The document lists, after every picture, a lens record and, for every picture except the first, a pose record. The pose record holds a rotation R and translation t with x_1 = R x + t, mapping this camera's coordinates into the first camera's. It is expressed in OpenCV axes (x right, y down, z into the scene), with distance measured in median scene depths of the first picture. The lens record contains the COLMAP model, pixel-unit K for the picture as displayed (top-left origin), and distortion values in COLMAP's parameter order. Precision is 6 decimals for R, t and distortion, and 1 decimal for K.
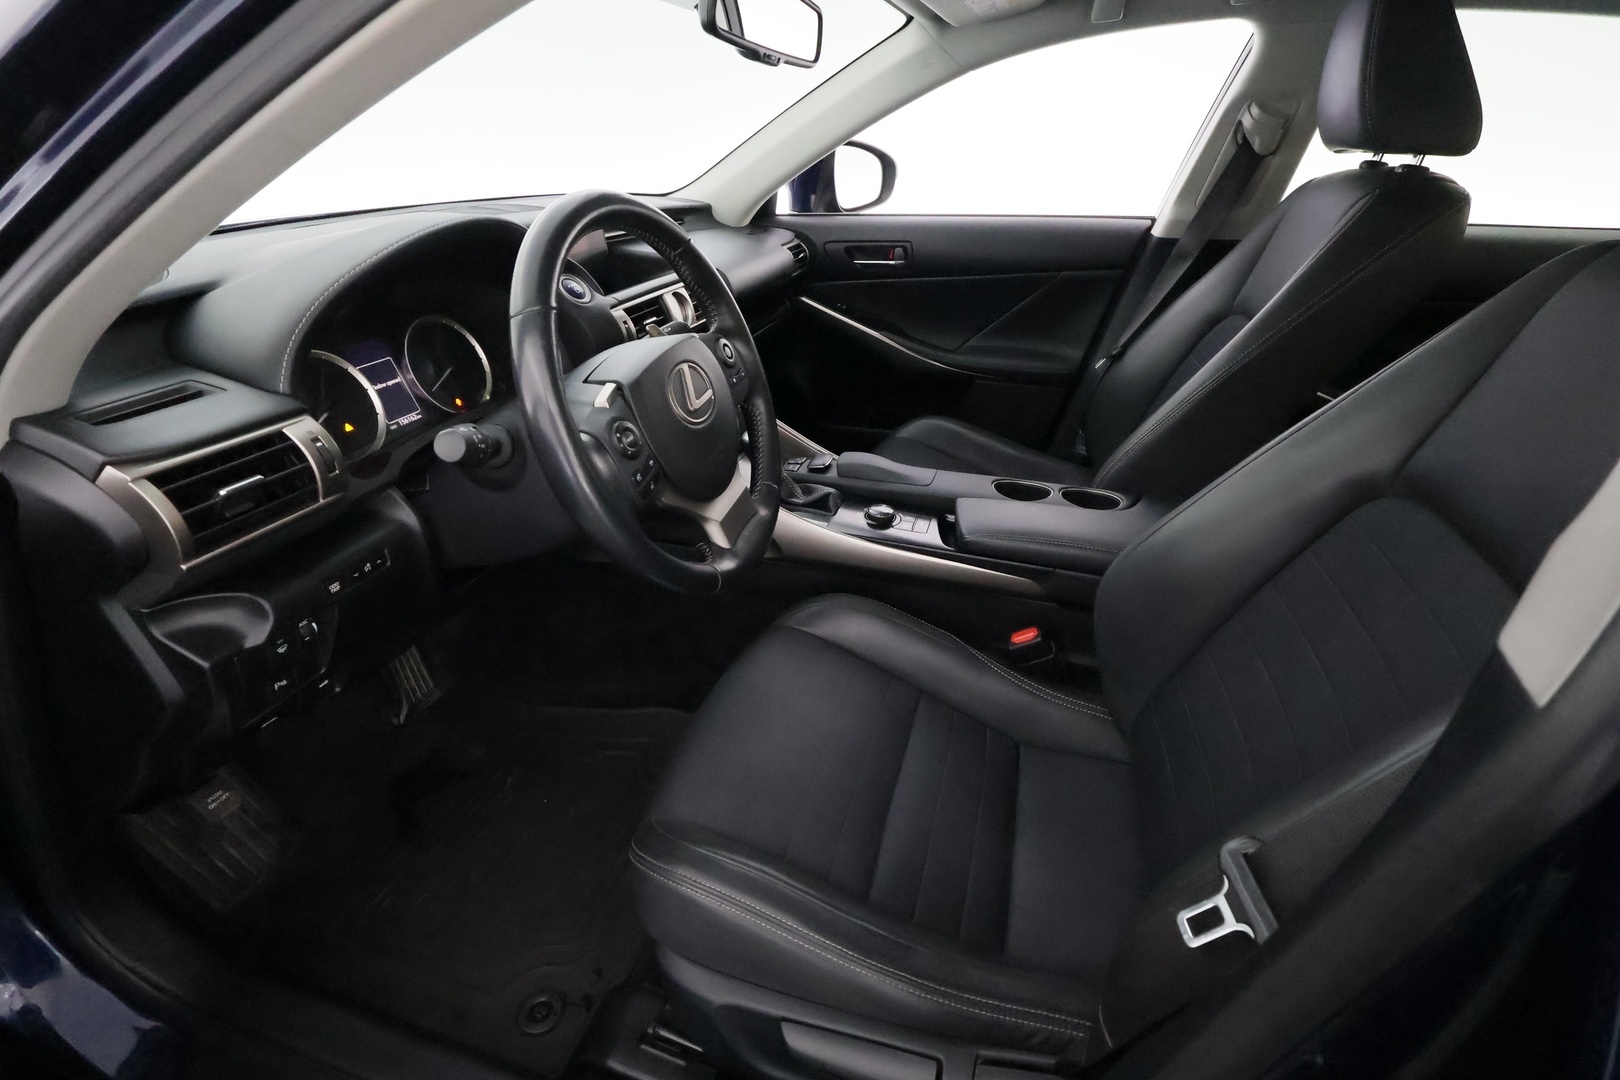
lens RADIAL K [[736.8, 0, 810.0], [0, 736.8, 540.0], [0, 0, 1]] dist [-0.004938, 0.000498]
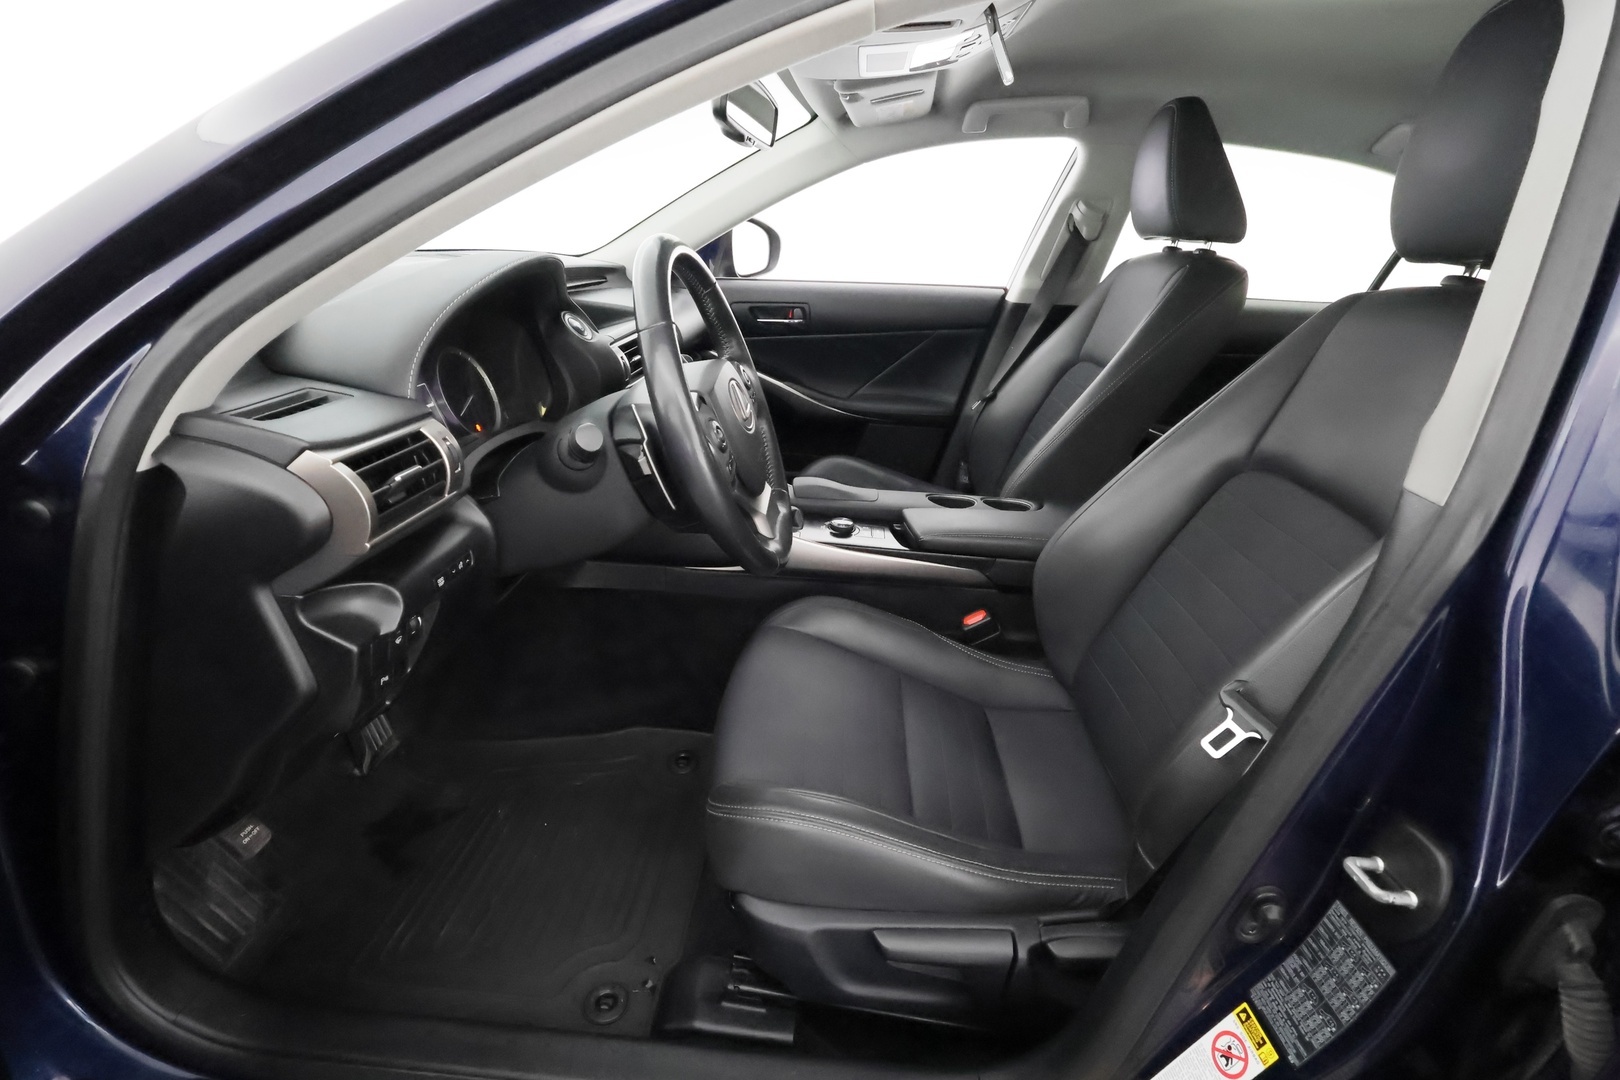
lens RADIAL K [[736.8, 0, 810.0], [0, 736.8, 540.0], [0, 0, 1]] dist [-0.004938, 0.000498]
pose [[0.971072, -0.053235, 0.232776, -0.235601], [0.074628, 0.993660, -0.084080, 0.084749], [-0.226825, 0.099019, 0.968889, -0.101055]]
